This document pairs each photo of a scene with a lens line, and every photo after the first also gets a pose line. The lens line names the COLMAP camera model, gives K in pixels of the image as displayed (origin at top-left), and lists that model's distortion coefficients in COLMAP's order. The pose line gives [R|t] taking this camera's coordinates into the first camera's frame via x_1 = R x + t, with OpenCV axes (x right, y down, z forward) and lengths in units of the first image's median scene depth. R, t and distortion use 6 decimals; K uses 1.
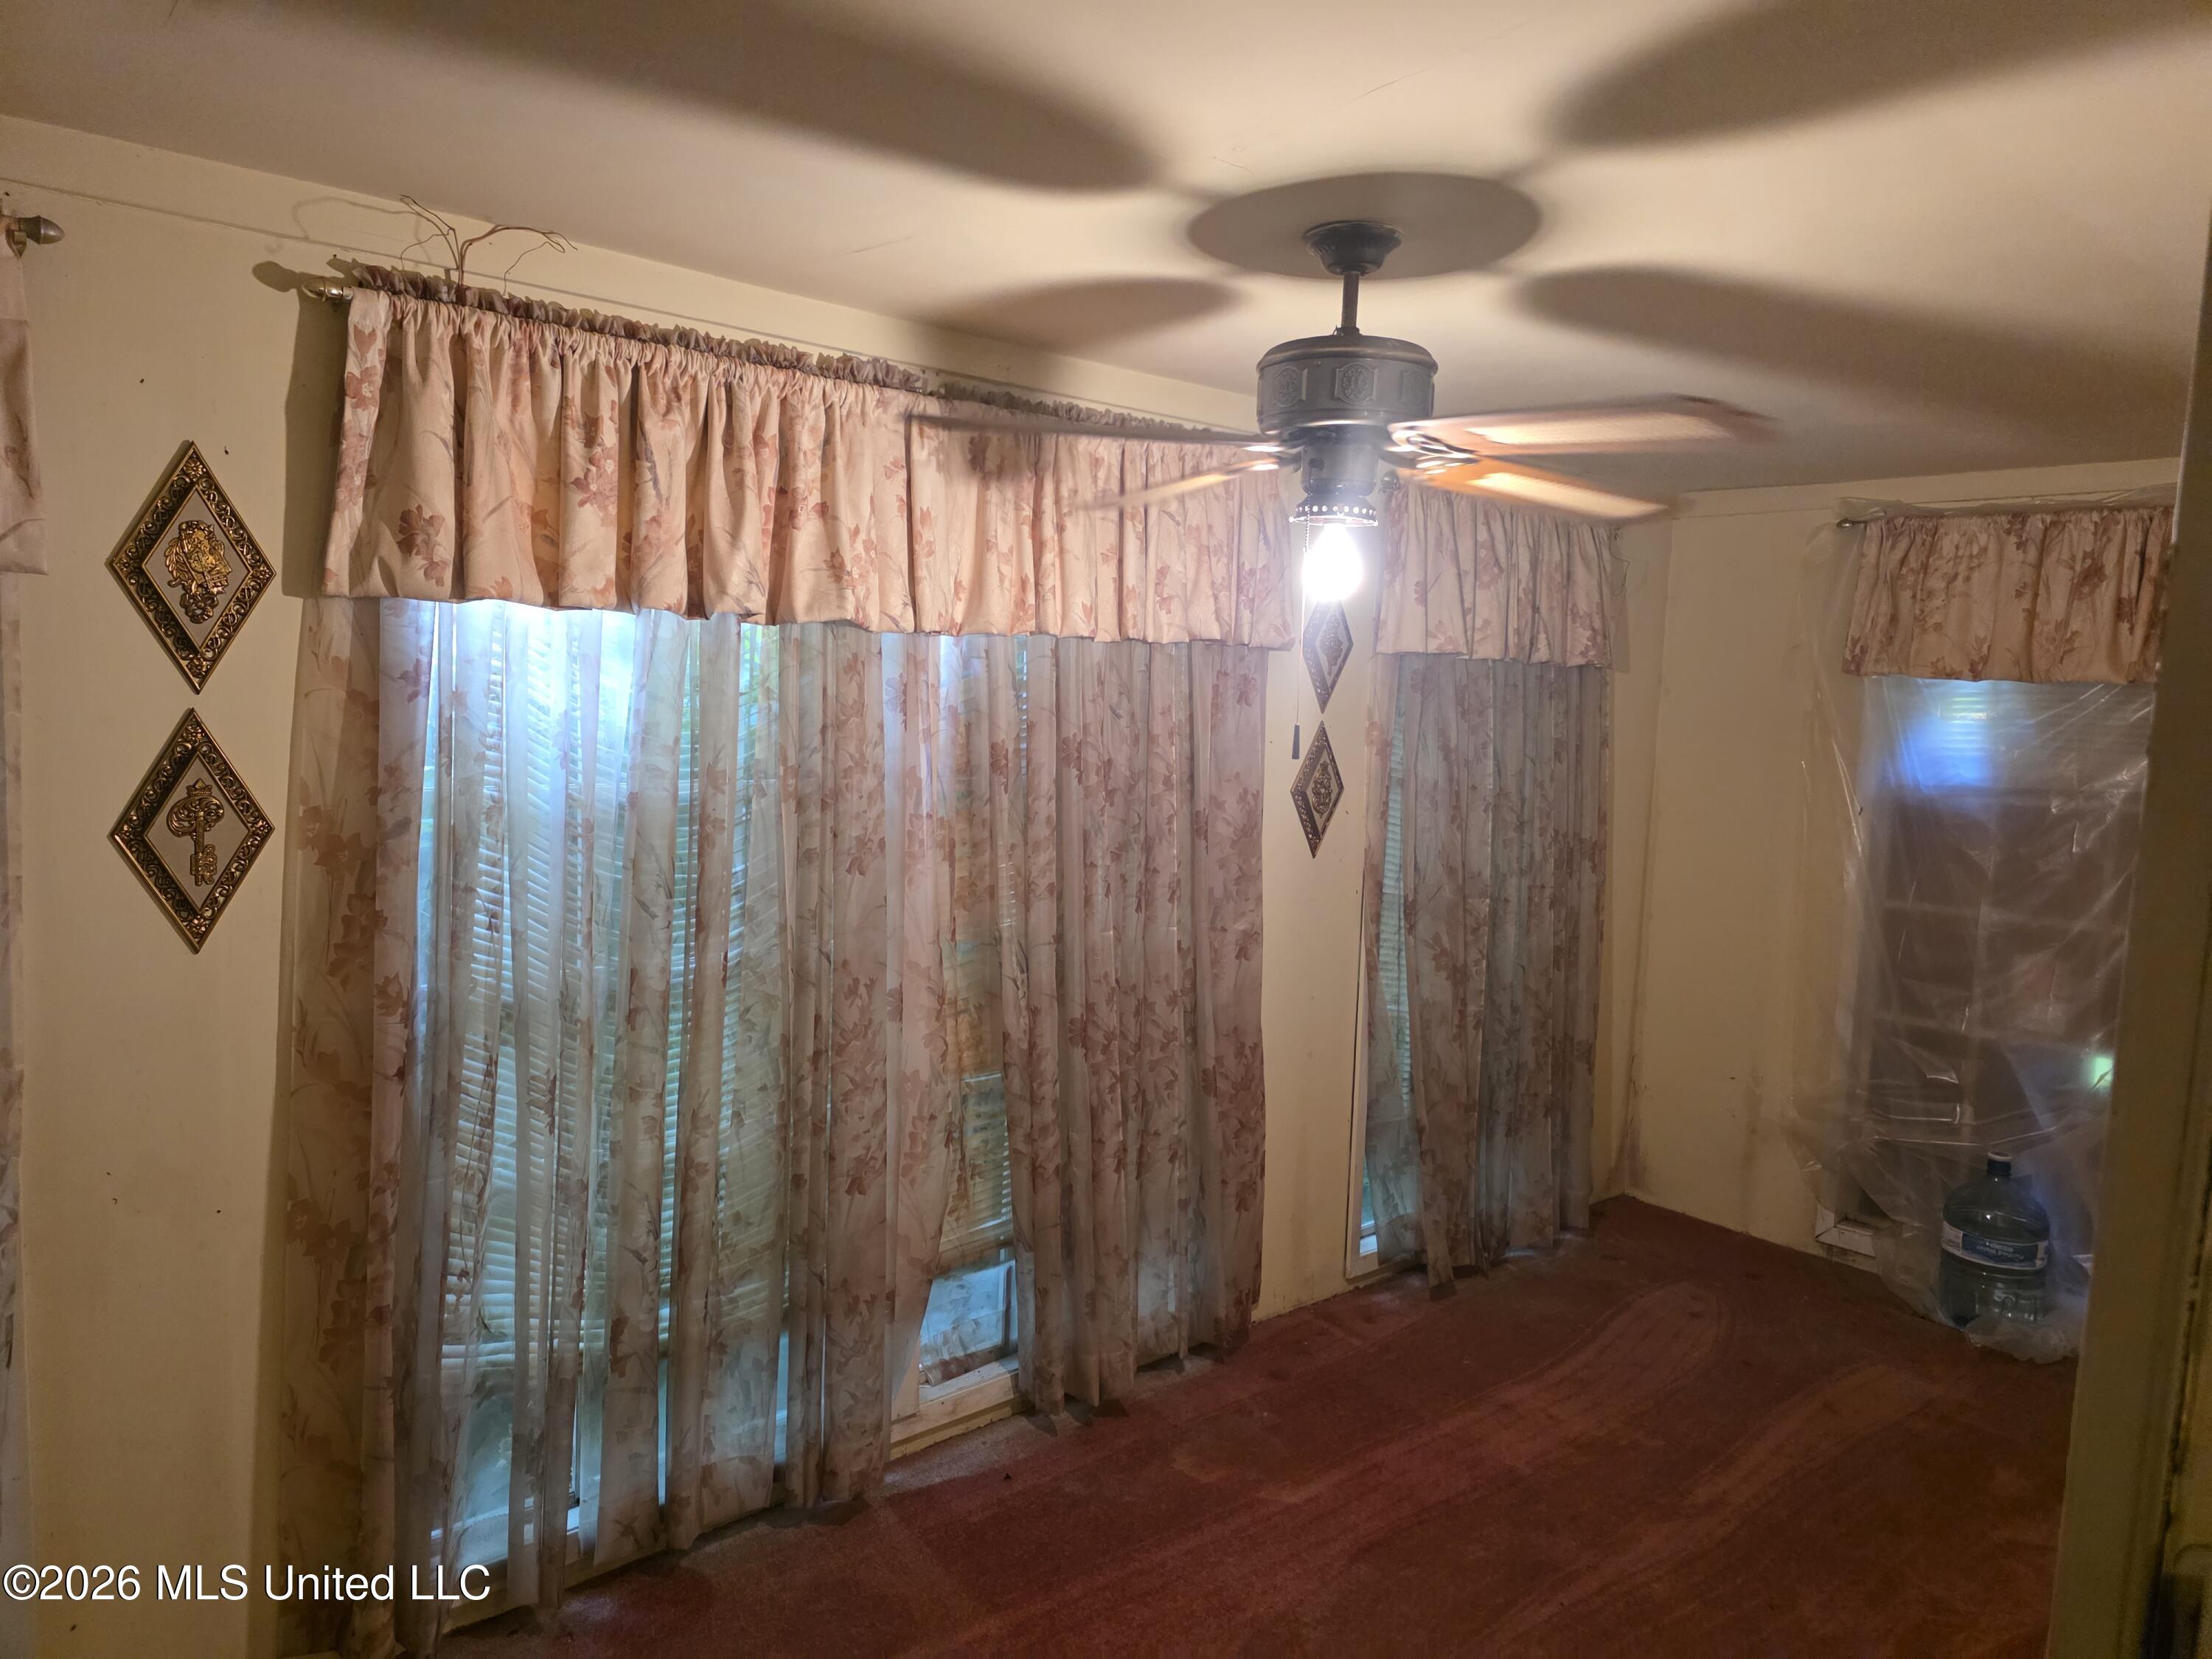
lens RADIAL K [[1485.2, 0, 1106.0], [0, 1485.2, 829.5], [0, 0, 1]] dist [0.065777, -0.062407]
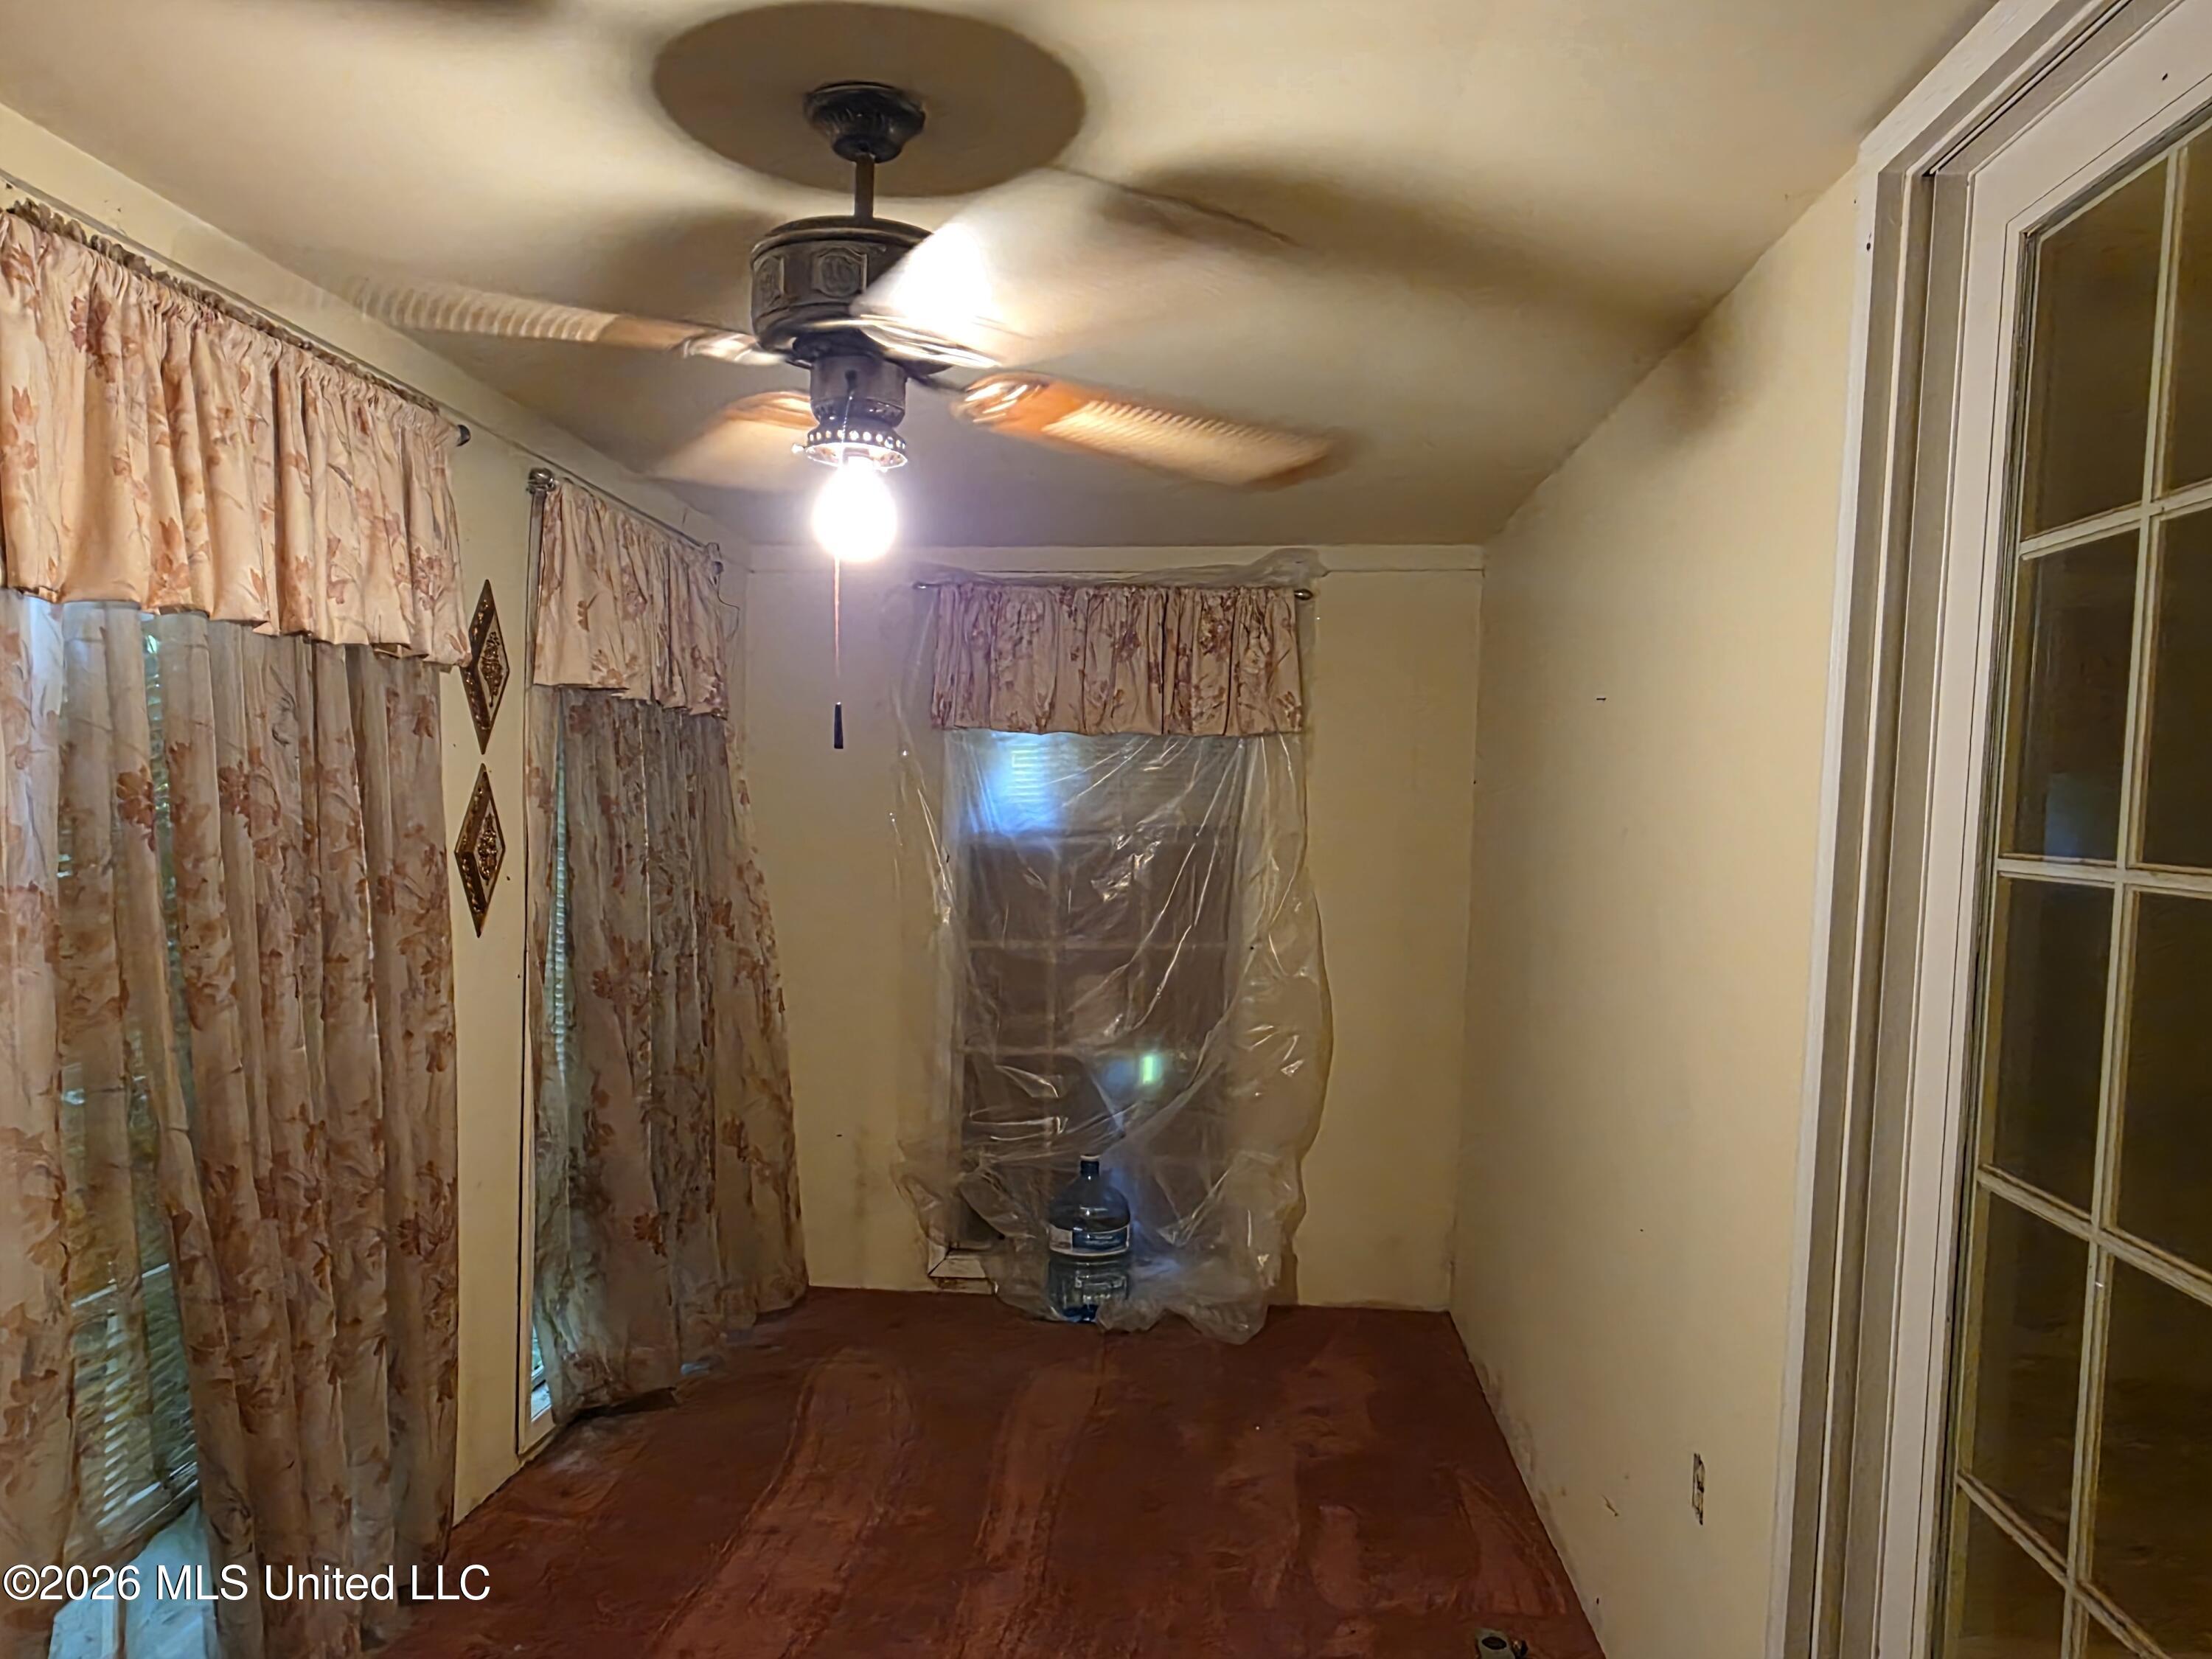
lens RADIAL K [[1510.3, 0, 1104.2], [0, 1510.3, 876.0], [0, 0, 1]] dist [0.006917, -0.000226]
pose [[0.721622, -0.051043, 0.690403, -0.173848], [0.077697, 0.996949, -0.007504, 0.018619], [-0.687913, 0.059057, 0.723386, 0.180381]]
